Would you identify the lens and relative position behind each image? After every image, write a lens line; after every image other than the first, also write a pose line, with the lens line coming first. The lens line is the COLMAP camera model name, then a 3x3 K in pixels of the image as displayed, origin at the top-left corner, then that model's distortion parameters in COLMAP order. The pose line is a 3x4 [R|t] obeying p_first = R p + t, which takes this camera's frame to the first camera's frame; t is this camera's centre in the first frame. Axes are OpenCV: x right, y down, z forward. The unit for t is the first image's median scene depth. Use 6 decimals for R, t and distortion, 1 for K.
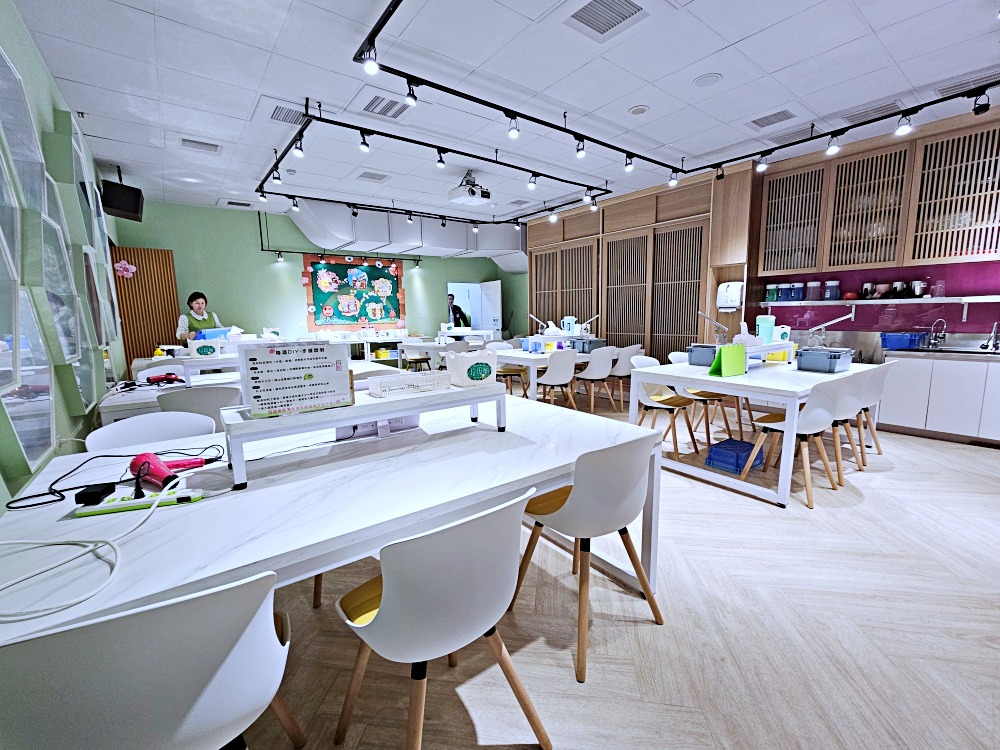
lens RADIAL K [[423.7, 0, 501.4], [0, 423.7, 372.3], [0, 0, 1]] dist [-0.001064, -0.000076]
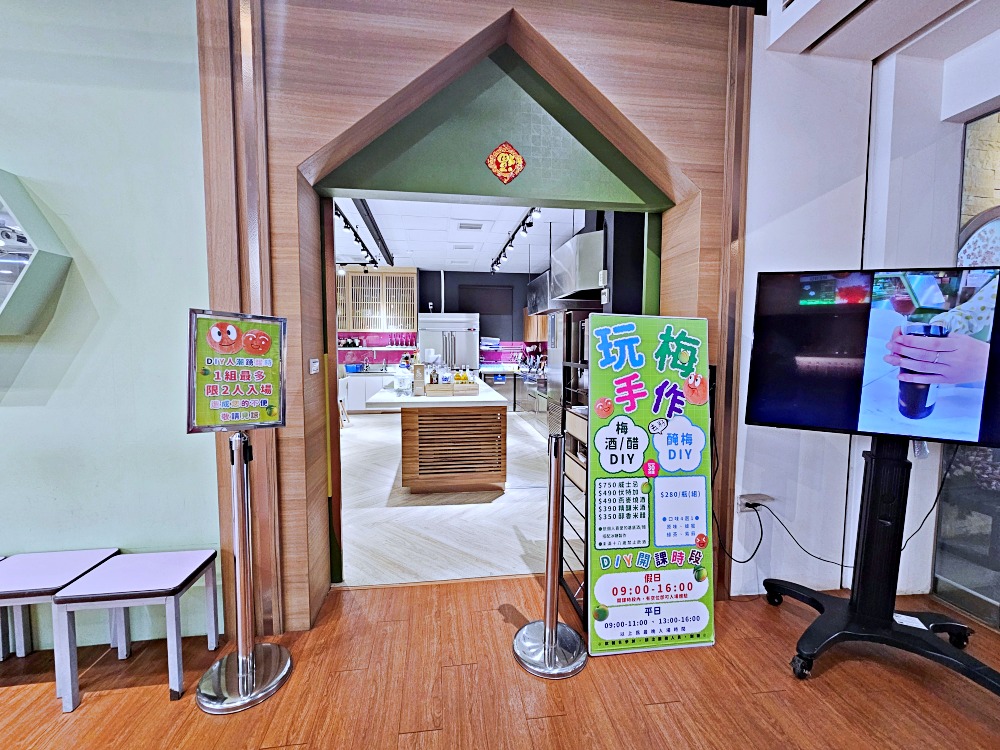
lens RADIAL K [[423.7, 0, 499.1], [0, 423.7, 375.7], [0, 0, 1]] dist [-0.001064, -0.000076]
pose [[0.502643, -0.038682, 0.863628, -0.439110], [0.112435, 0.993438, -0.020942, 0.078838], [-0.857151, 0.107628, 0.503694, -0.593793]]
